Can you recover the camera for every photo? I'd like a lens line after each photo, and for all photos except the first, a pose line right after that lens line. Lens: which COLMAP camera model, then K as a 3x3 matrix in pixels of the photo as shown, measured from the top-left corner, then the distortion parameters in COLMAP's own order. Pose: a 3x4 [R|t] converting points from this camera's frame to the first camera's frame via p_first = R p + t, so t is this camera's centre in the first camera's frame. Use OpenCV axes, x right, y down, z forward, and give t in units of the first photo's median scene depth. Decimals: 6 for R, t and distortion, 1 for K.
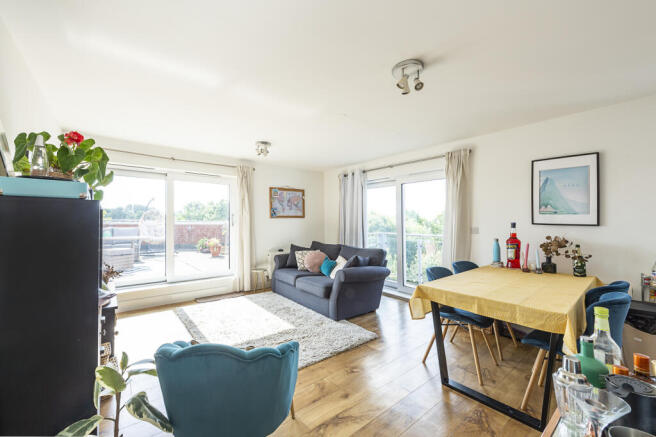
lens RADIAL K [[265.7, 0, 328.0], [0, 265.7, 218.5], [0, 0, 1]] dist [0.000712, 0.000114]
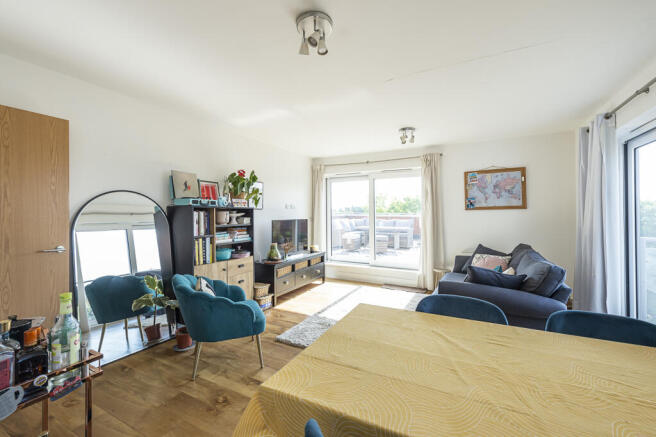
lens RADIAL K [[282.9, 0, 326.9], [0, 282.9, 210.4], [0, 0, 1]] dist [0.000108, 0.000007]
pose [[0.374372, -0.016836, -0.927126, 0.417232], [0.013710, 0.999826, -0.012620, 0.004760], [0.927177, -0.007986, 0.374538, 0.277018]]
